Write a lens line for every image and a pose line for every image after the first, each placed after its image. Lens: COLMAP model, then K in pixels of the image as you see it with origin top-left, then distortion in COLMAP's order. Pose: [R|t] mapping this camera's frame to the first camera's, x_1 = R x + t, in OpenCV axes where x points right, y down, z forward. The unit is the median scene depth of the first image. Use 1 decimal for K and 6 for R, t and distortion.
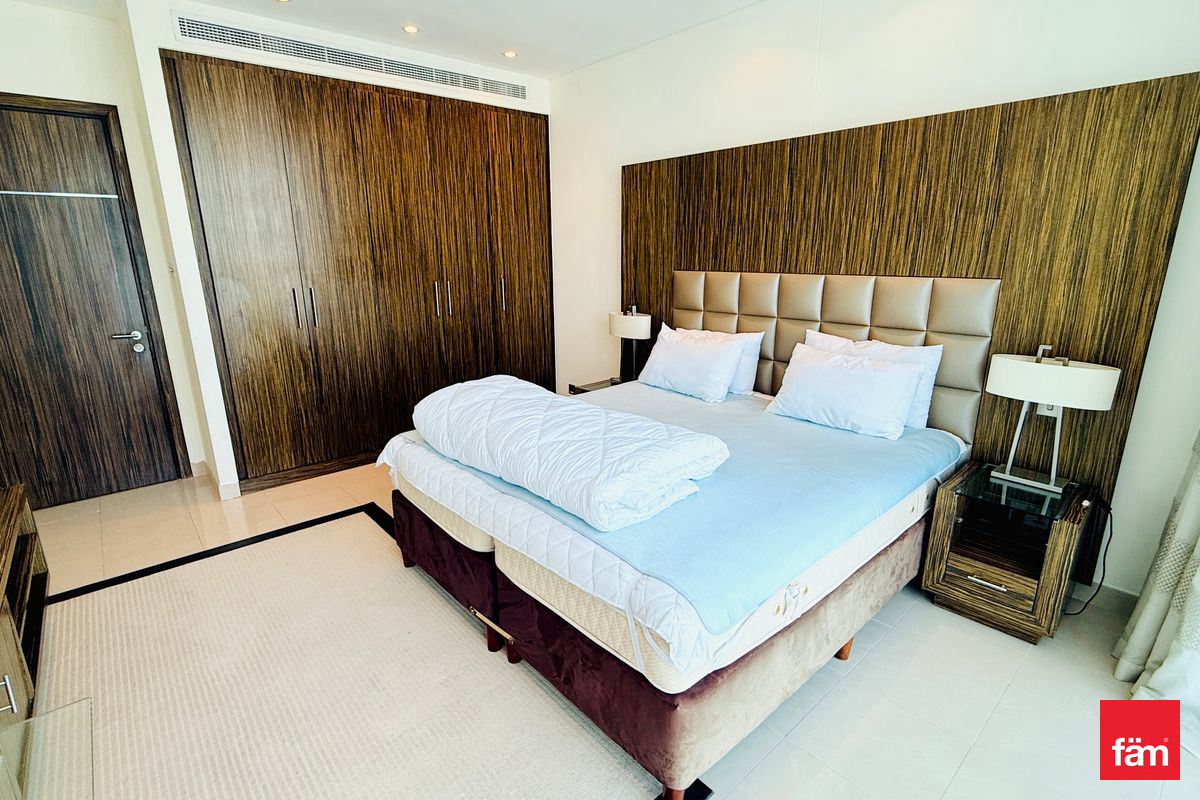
lens RADIAL K [[593.4, 0, 553.7], [0, 593.4, 413.9], [0, 0, 1]] dist [0.002505, 0.000232]
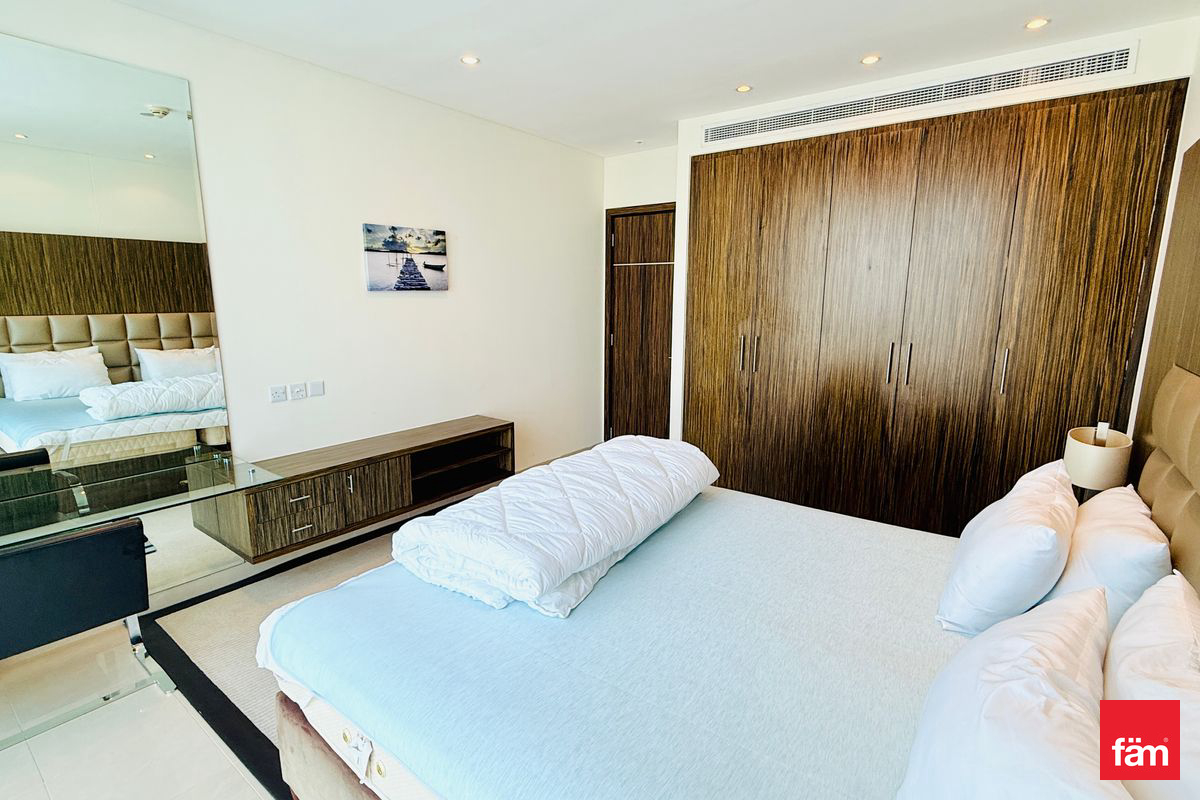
lens RADIAL K [[567.1, 0, 592.7], [0, 567.1, 400.6], [0, 0, 1]] dist [-0.000543, 0.000156]
pose [[0.221194, 0.190090, -0.956524, 0.539812], [-0.263658, 0.955951, 0.129006, -0.155596], [0.938913, 0.223660, 0.261569, 0.478608]]
